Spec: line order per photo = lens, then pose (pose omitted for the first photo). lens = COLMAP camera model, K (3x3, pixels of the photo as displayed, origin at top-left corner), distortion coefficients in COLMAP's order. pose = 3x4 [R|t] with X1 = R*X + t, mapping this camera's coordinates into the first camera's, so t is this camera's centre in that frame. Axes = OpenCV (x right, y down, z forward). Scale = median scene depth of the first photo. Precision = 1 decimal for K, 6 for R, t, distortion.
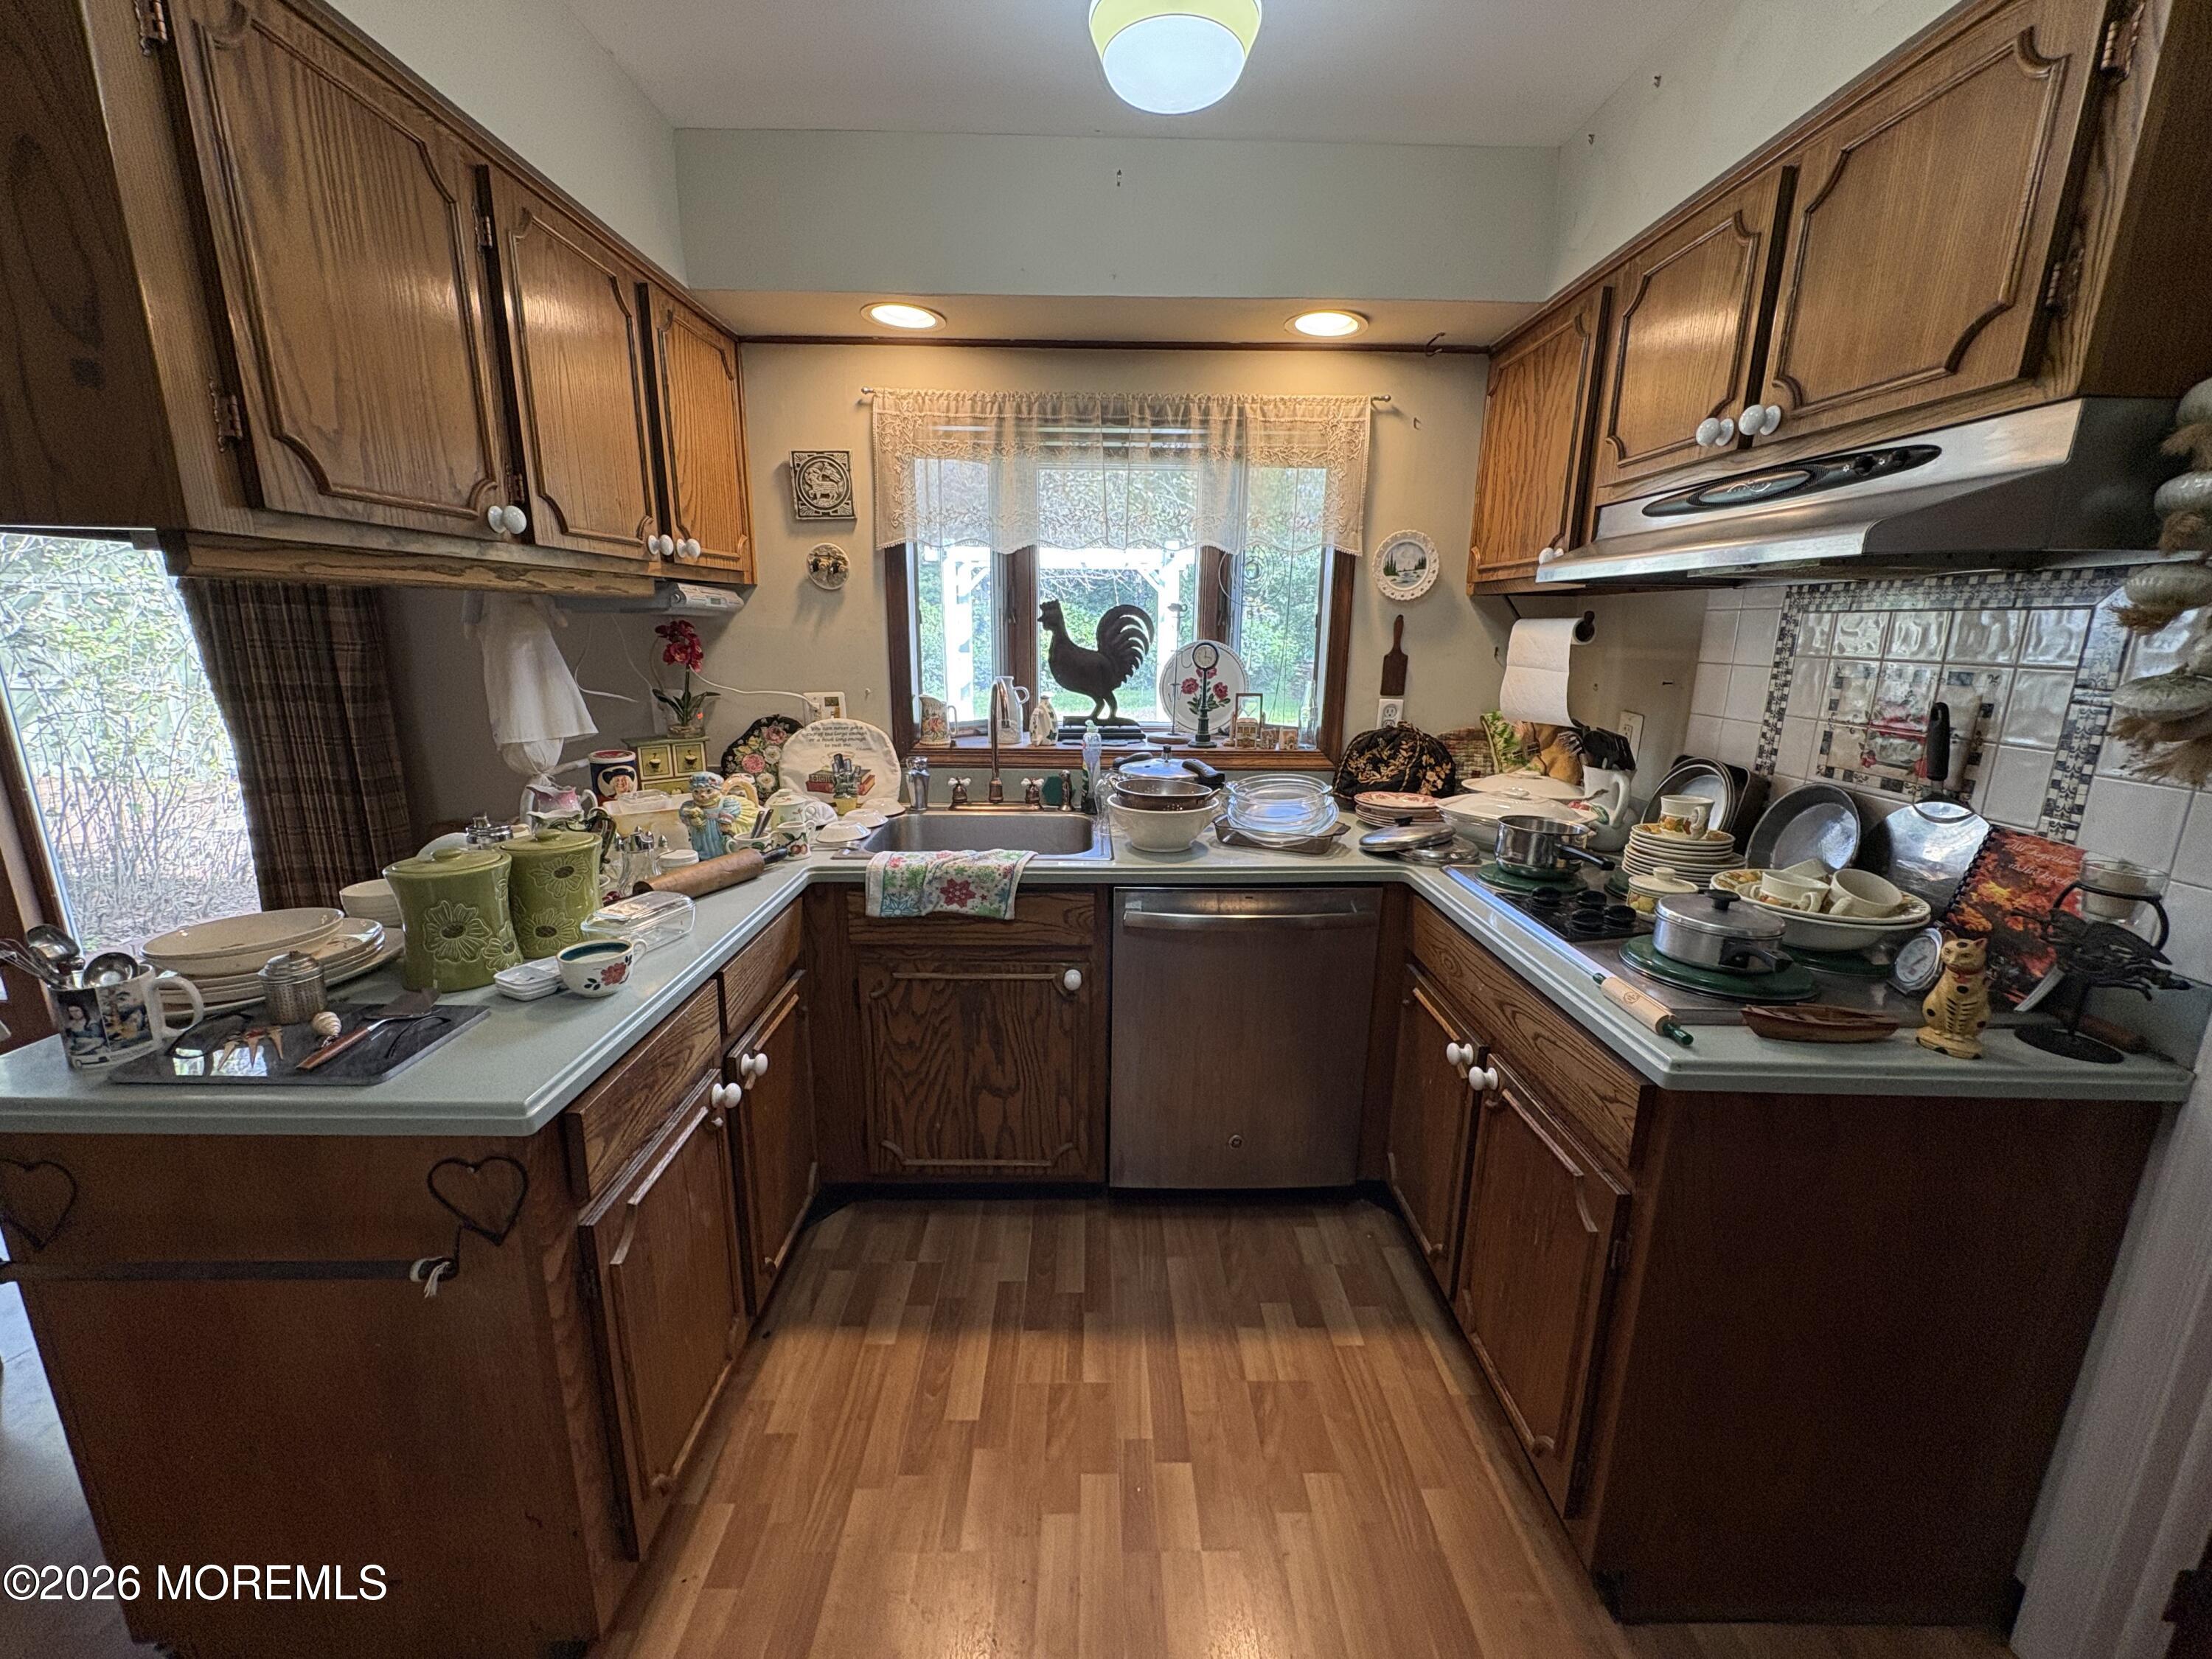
lens RADIAL K [[877.8, 0, 1101.9], [0, 877.8, 829.7], [0, 0, 1]] dist [-0.001145, -0.000278]
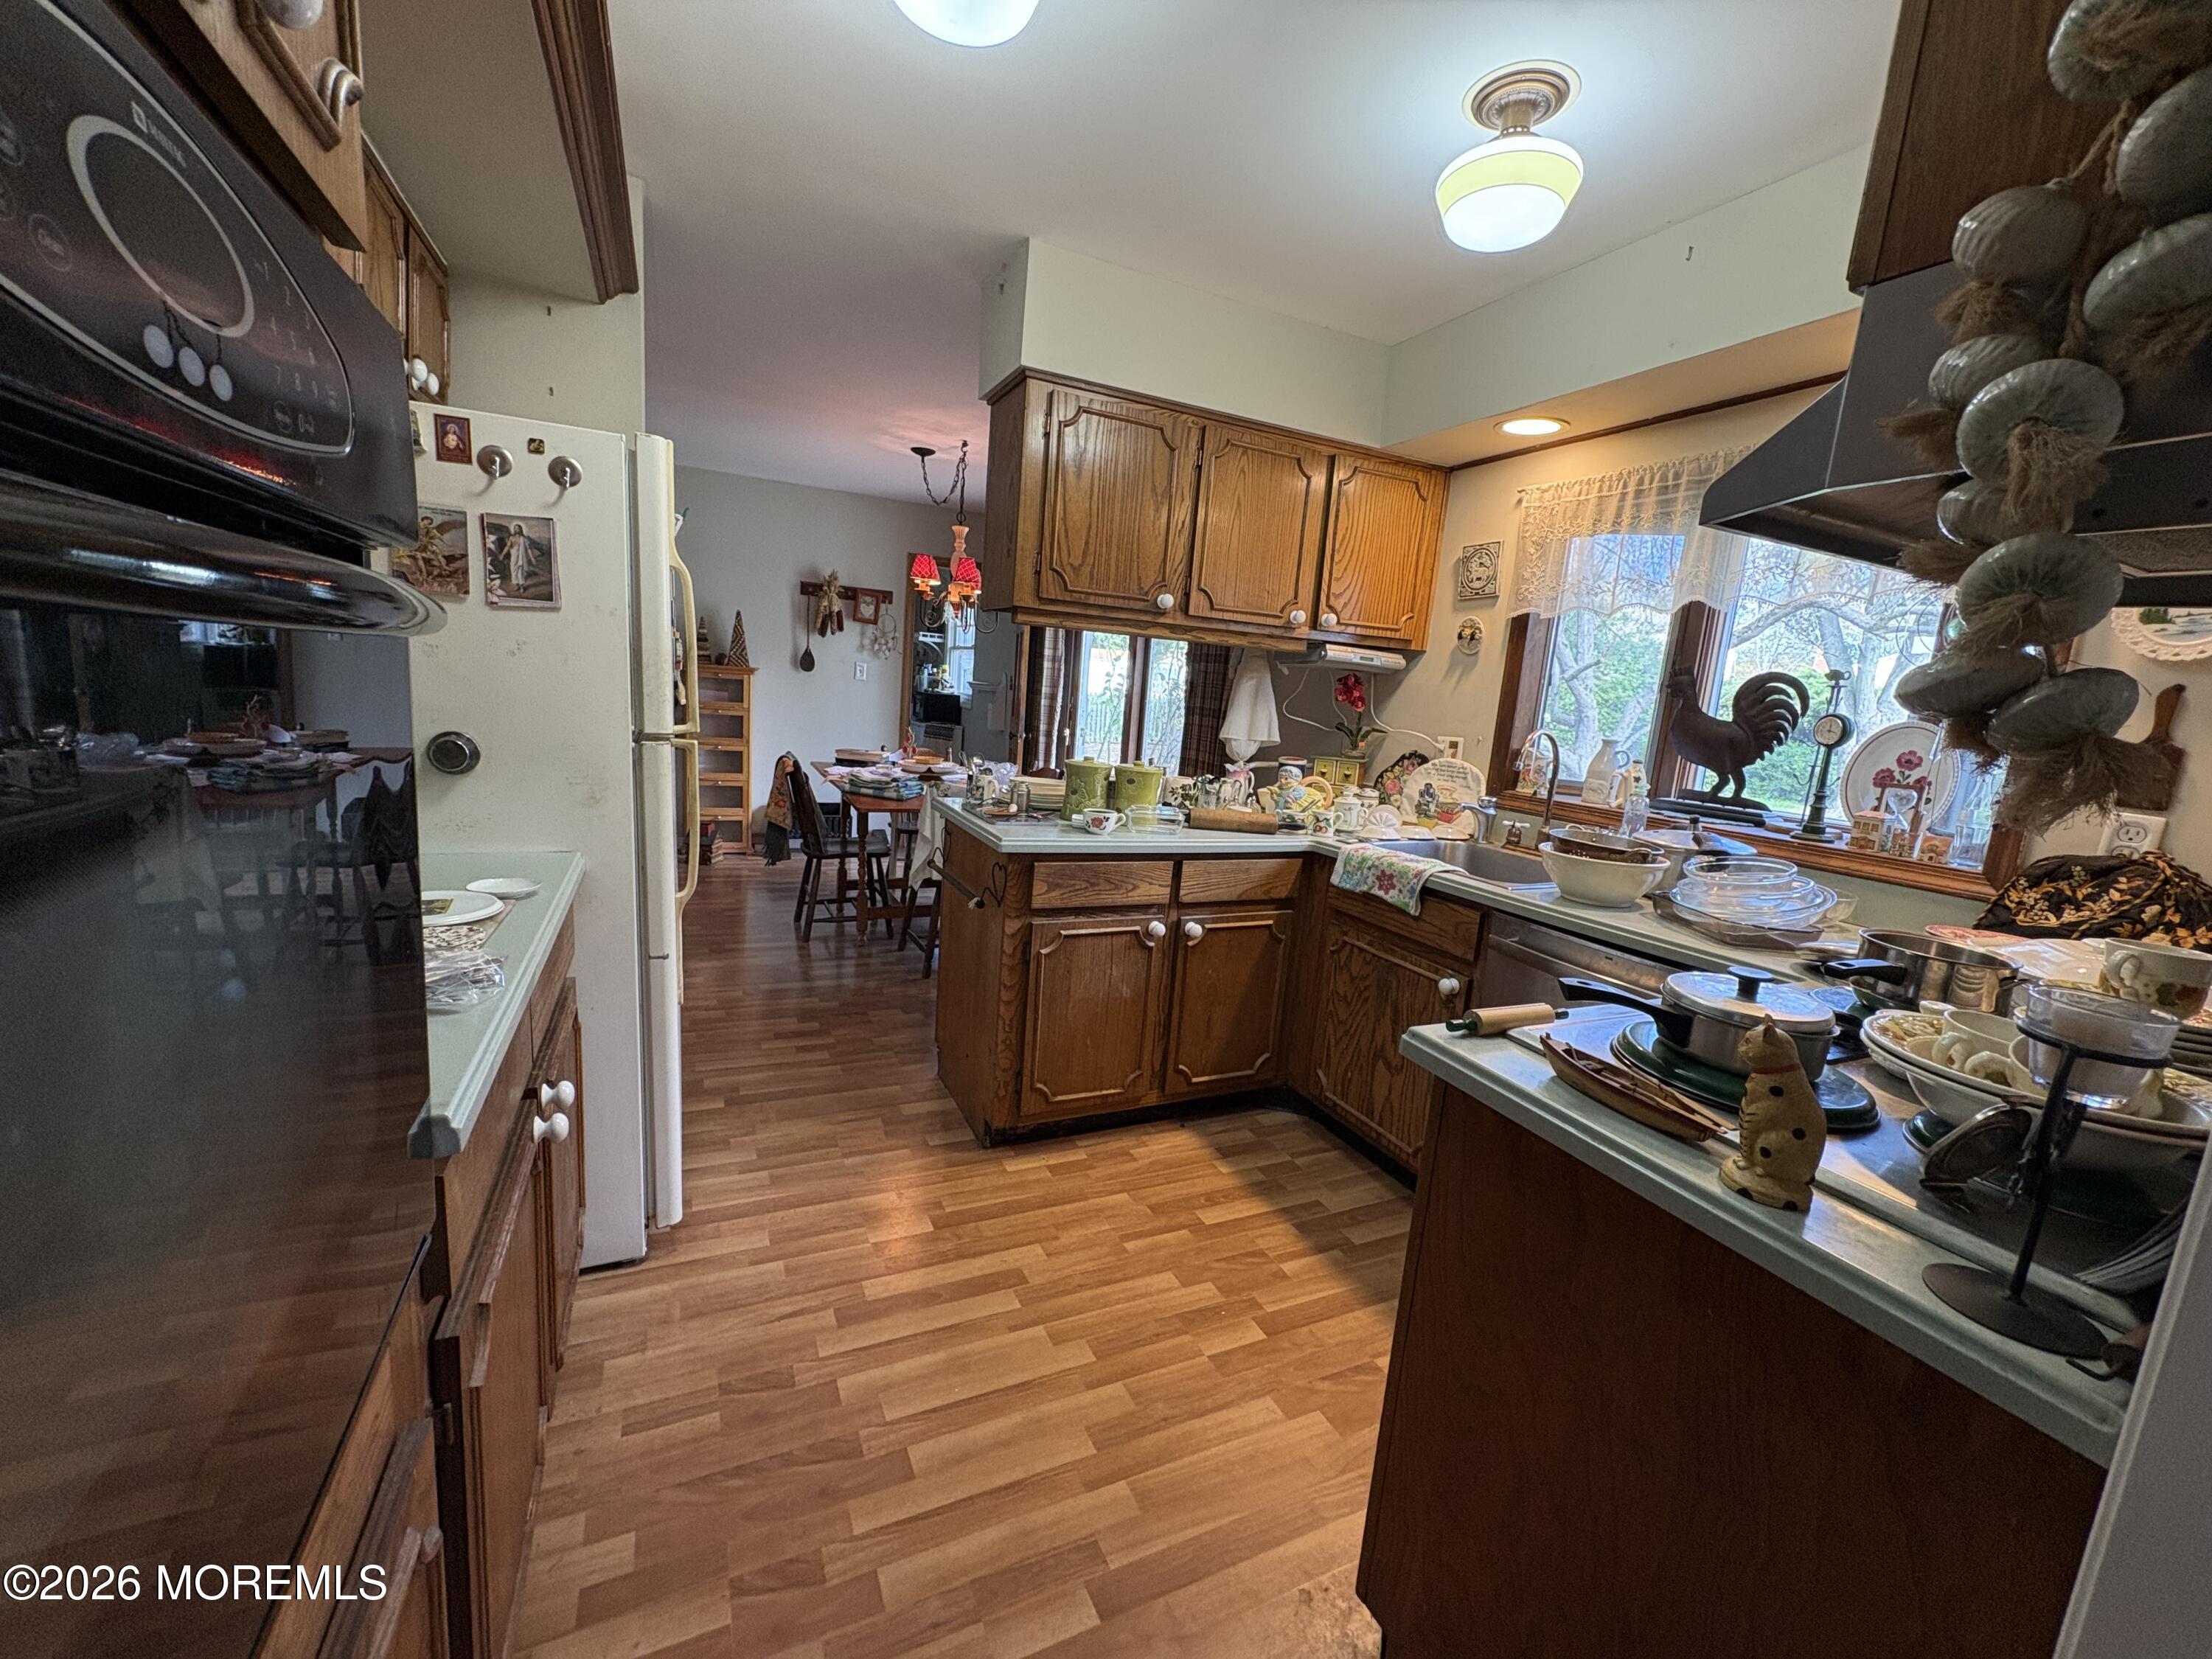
lens RADIAL K [[877.8, 0, 1112.6], [0, 877.8, 828.3], [0, 0, 1]] dist [-0.001145, -0.000278]
pose [[0.424883, 0.166125, -0.889875, 0.627666], [-0.275101, 0.960221, 0.047906, 0.037879], [0.862435, 0.224451, 0.453682, 0.078416]]
